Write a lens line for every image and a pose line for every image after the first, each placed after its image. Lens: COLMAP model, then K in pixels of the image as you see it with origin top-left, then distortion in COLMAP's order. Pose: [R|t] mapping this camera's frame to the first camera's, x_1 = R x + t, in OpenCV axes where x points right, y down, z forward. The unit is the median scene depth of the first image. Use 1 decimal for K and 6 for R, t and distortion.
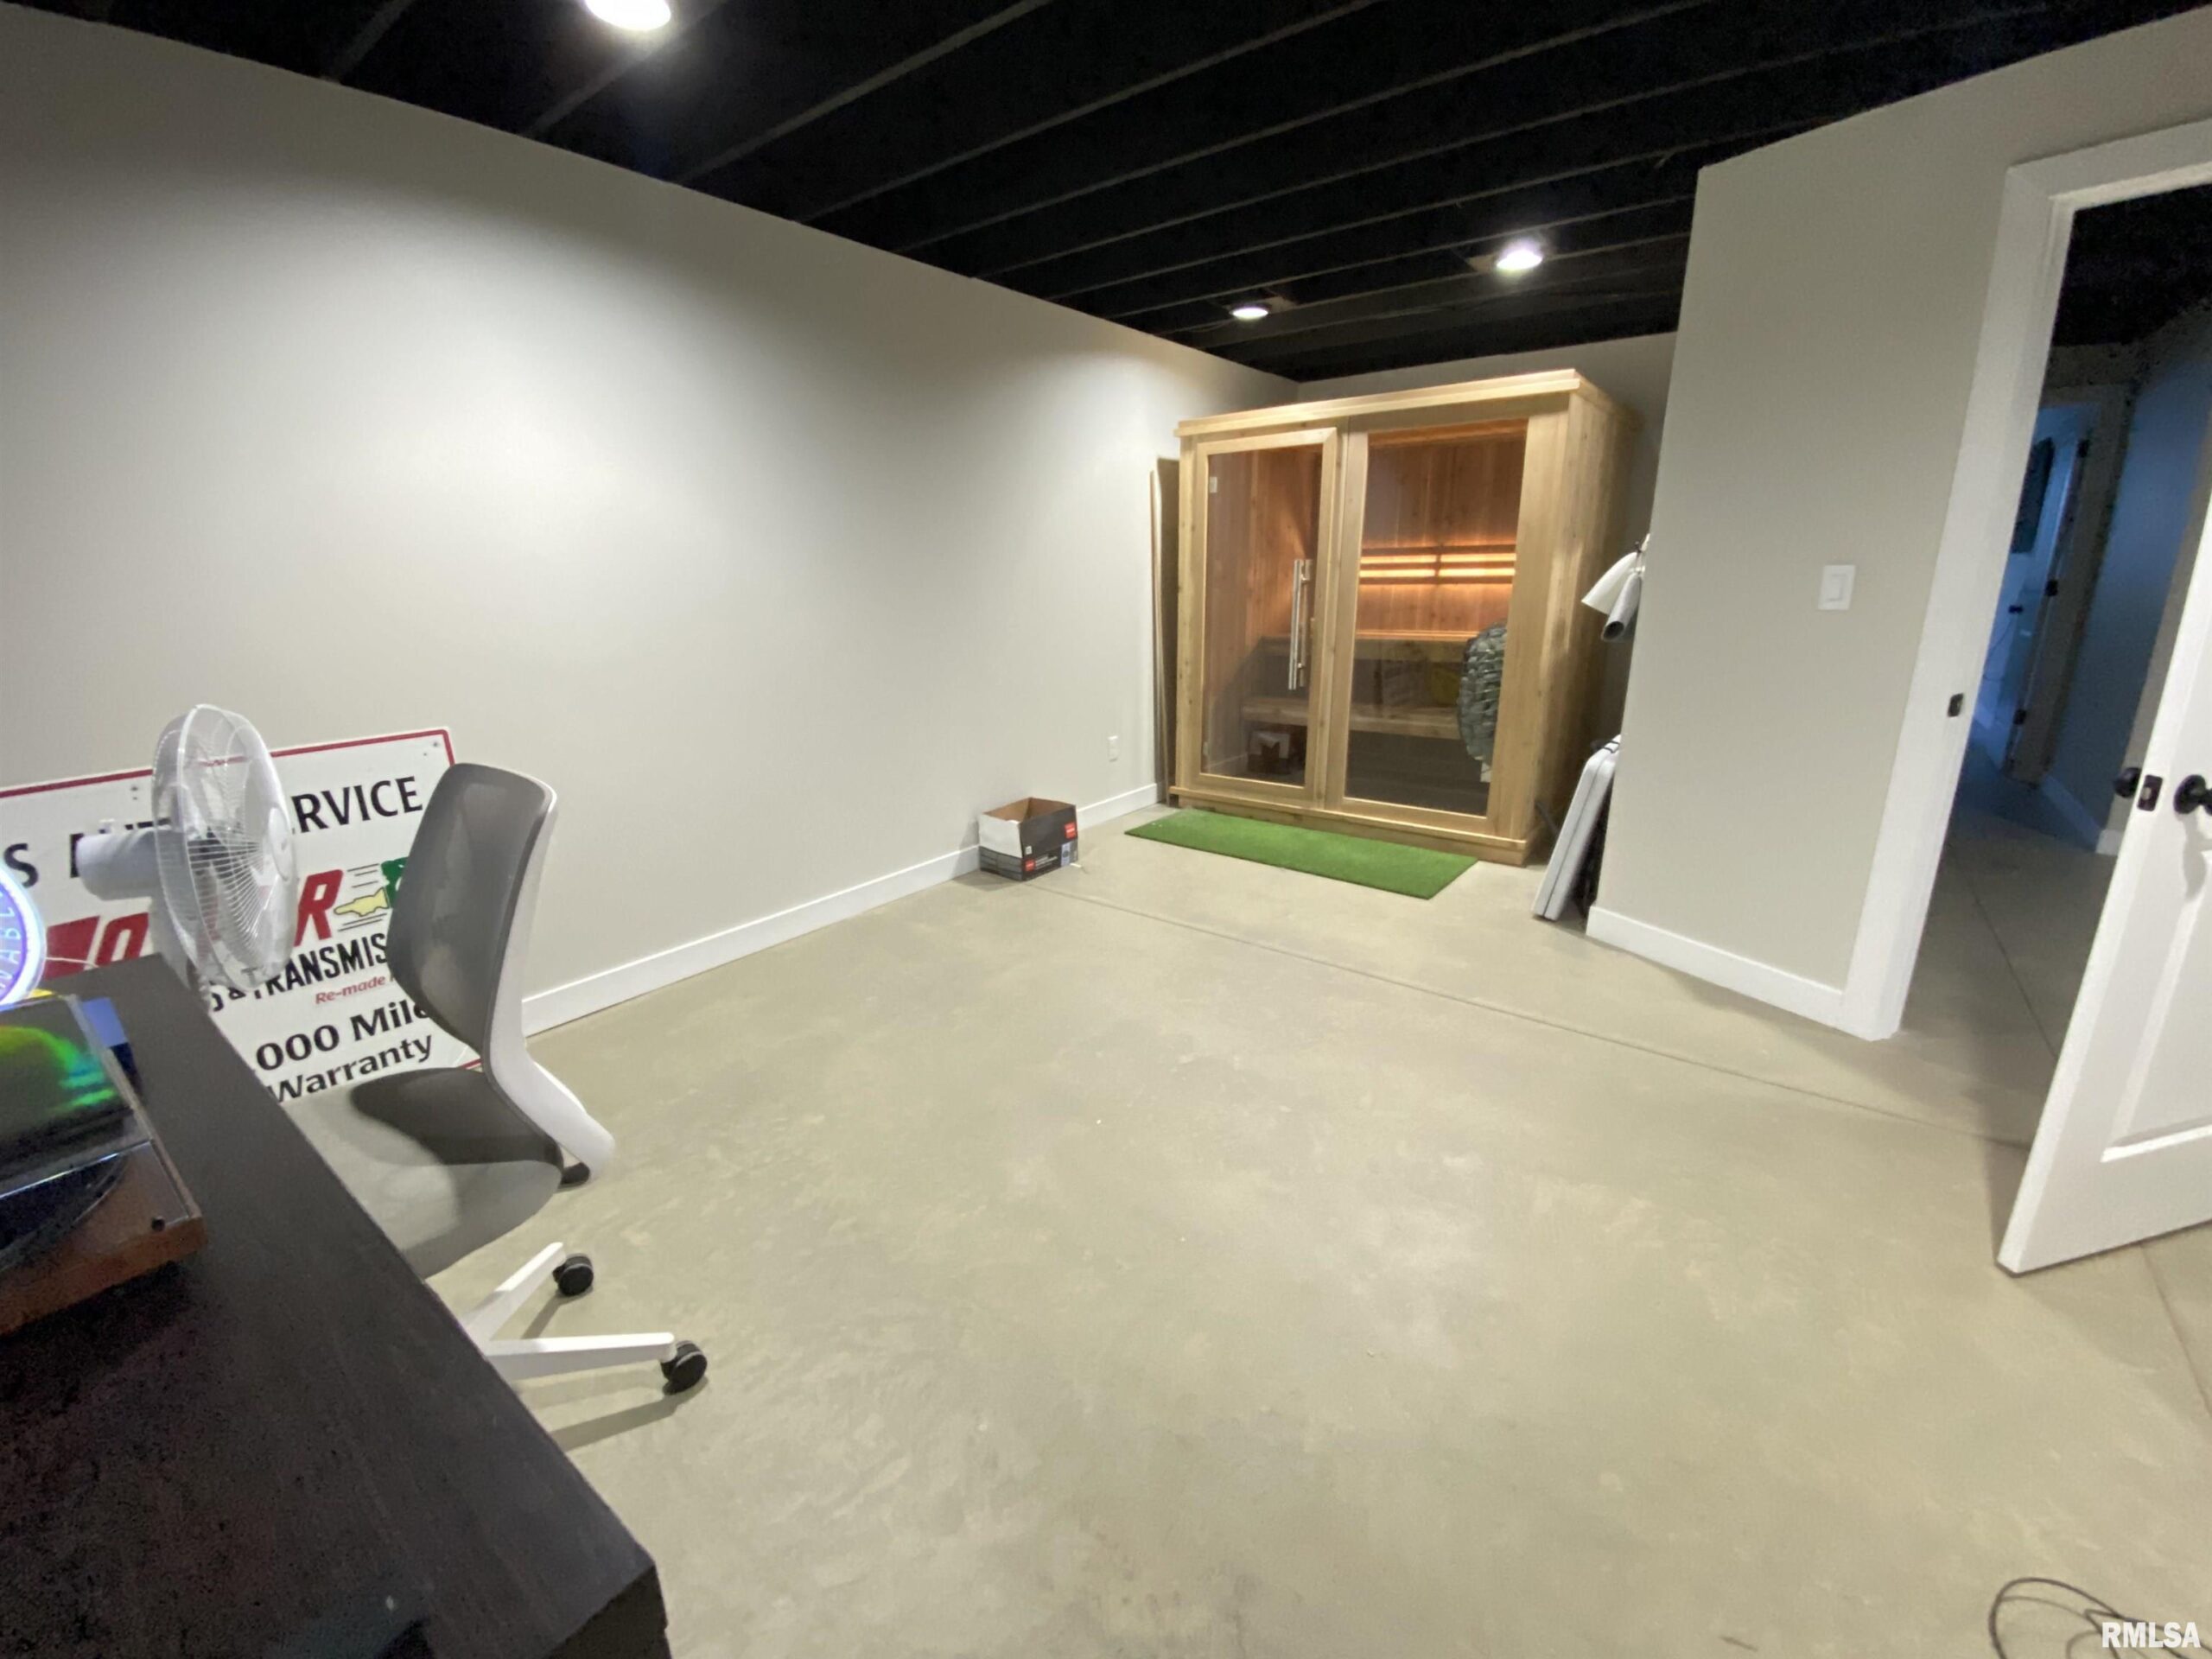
lens RADIAL K [[898.7, 0, 1085.7], [0, 898.7, 822.3], [0, 0, 1]] dist [0.016340, -0.019642]
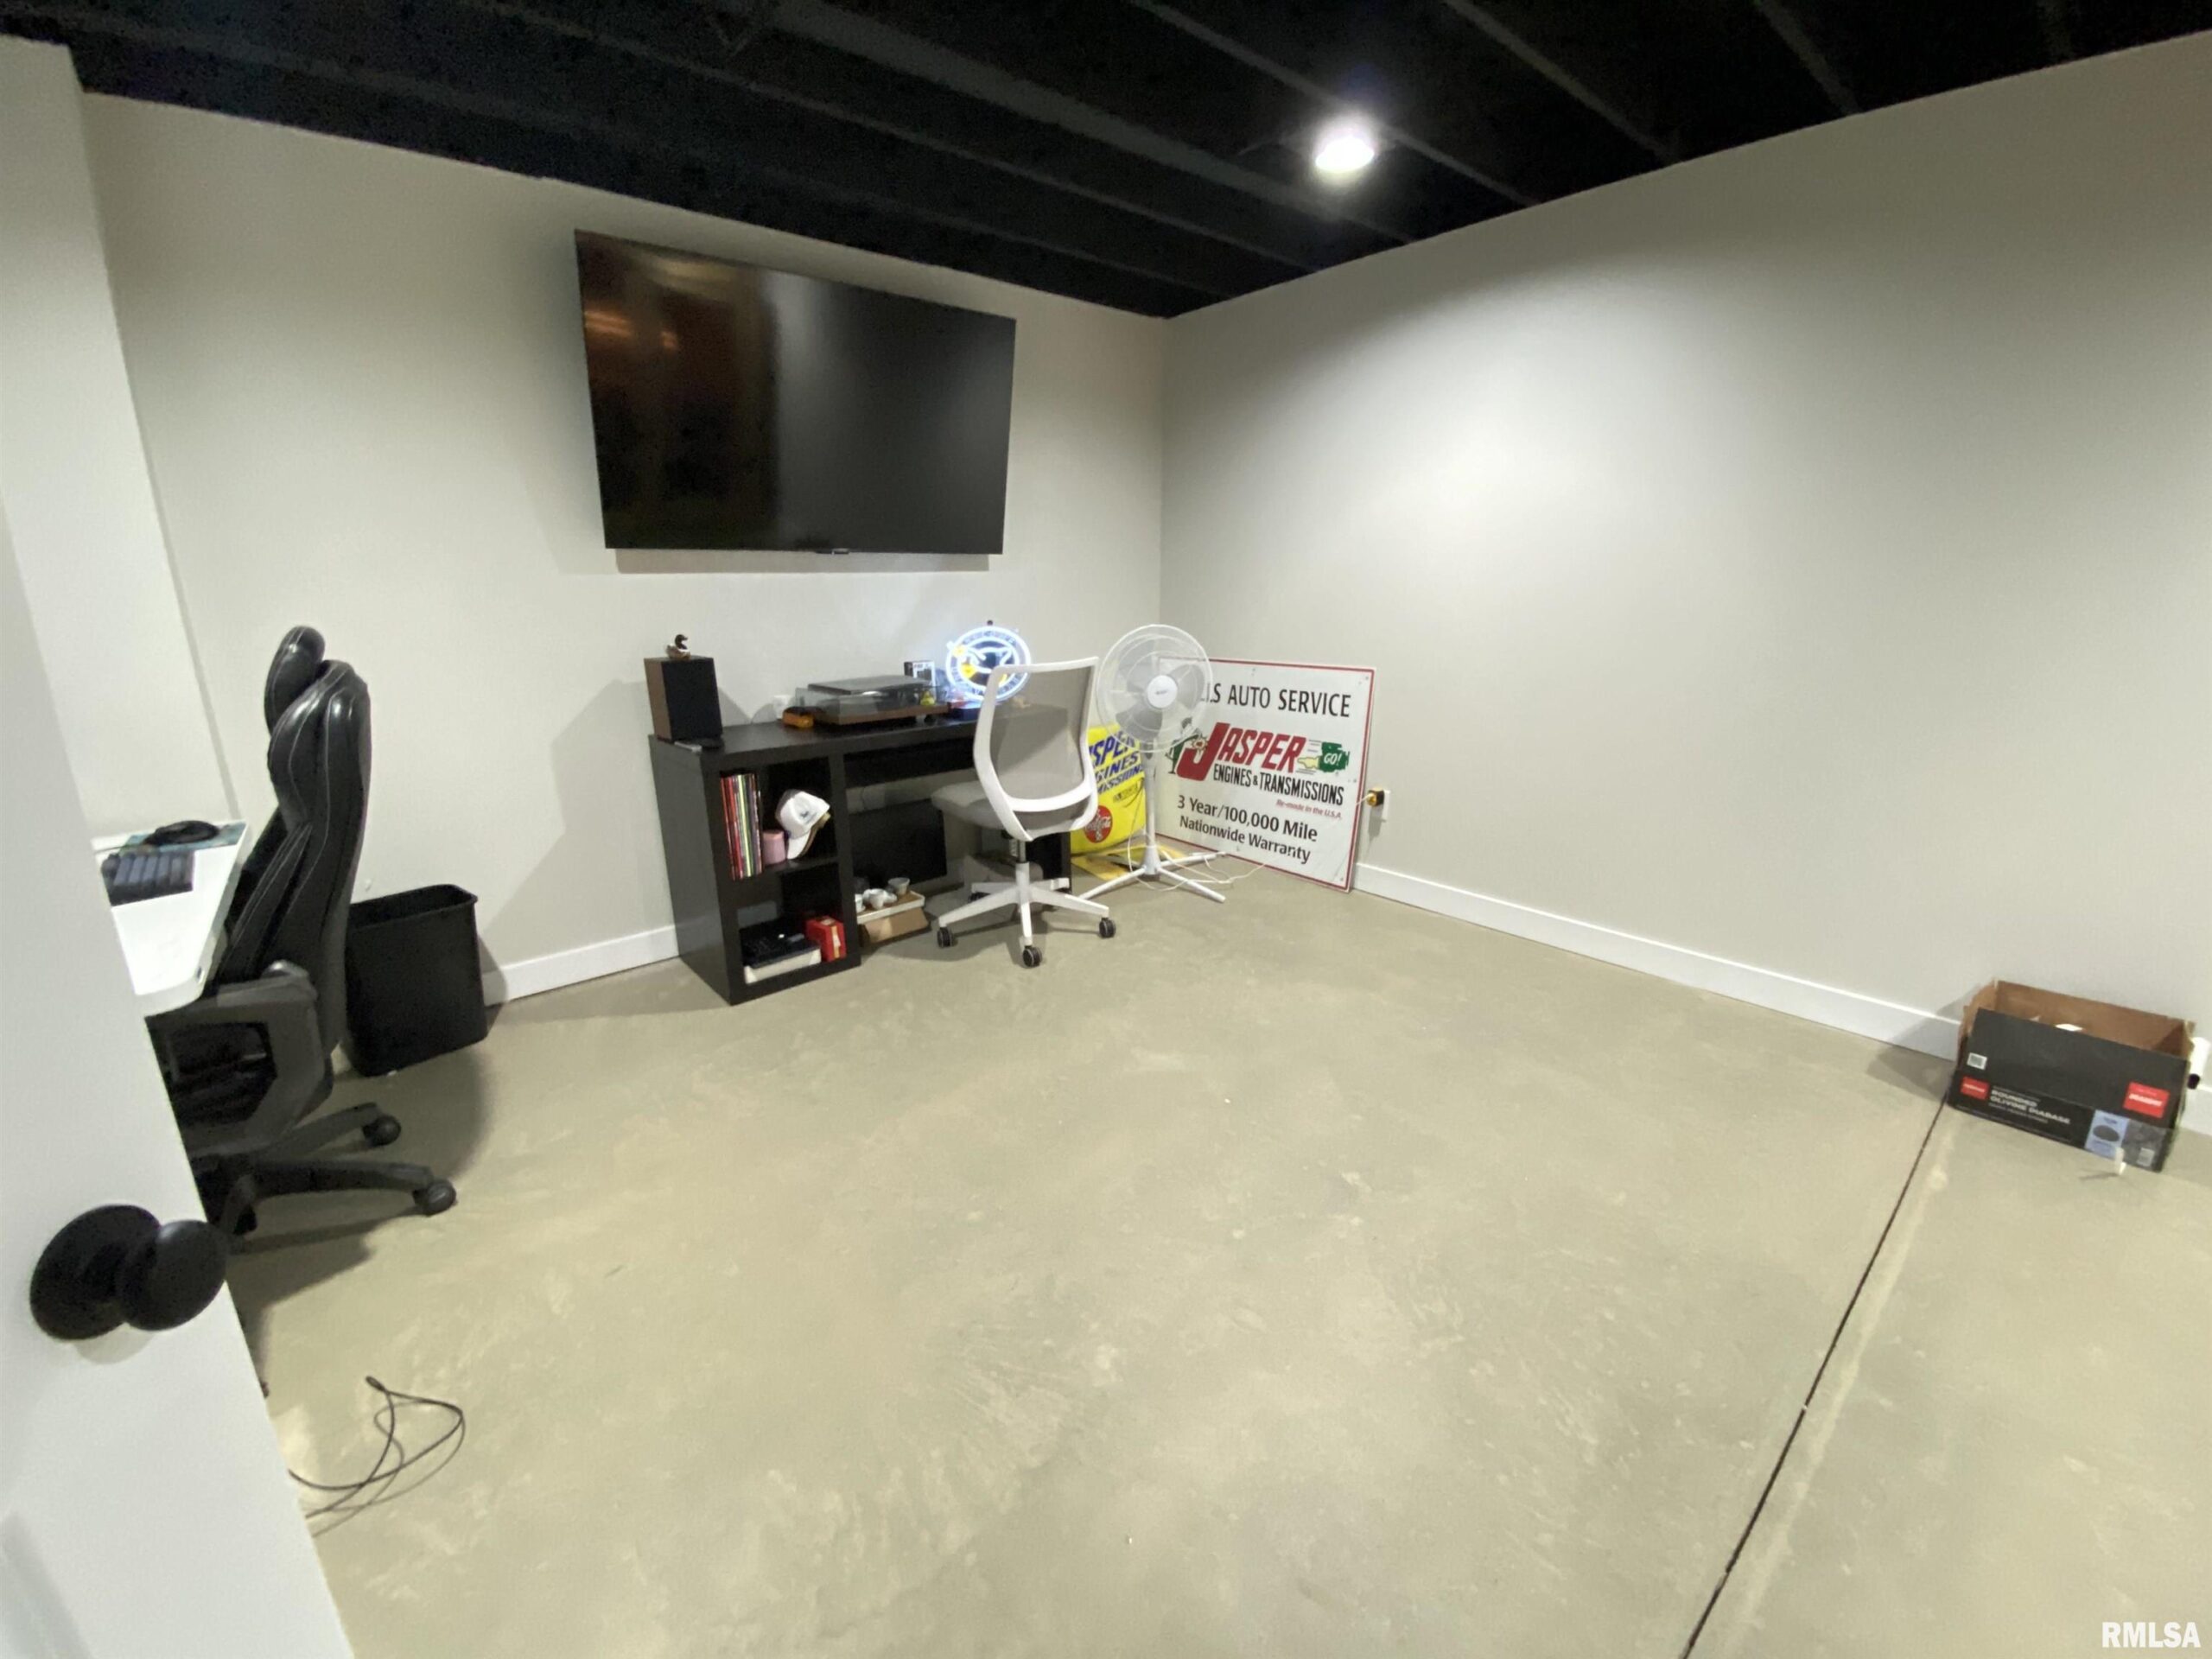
lens RADIAL K [[898.7, 0, 1085.7], [0, 898.7, 822.3], [0, 0, 1]] dist [0.016340, -0.019642]
pose [[-0.214685, 0.273683, -0.937554, 0.889862], [-0.249095, 0.912849, 0.323510, -0.242976], [0.944384, 0.302993, -0.127802, 0.836121]]
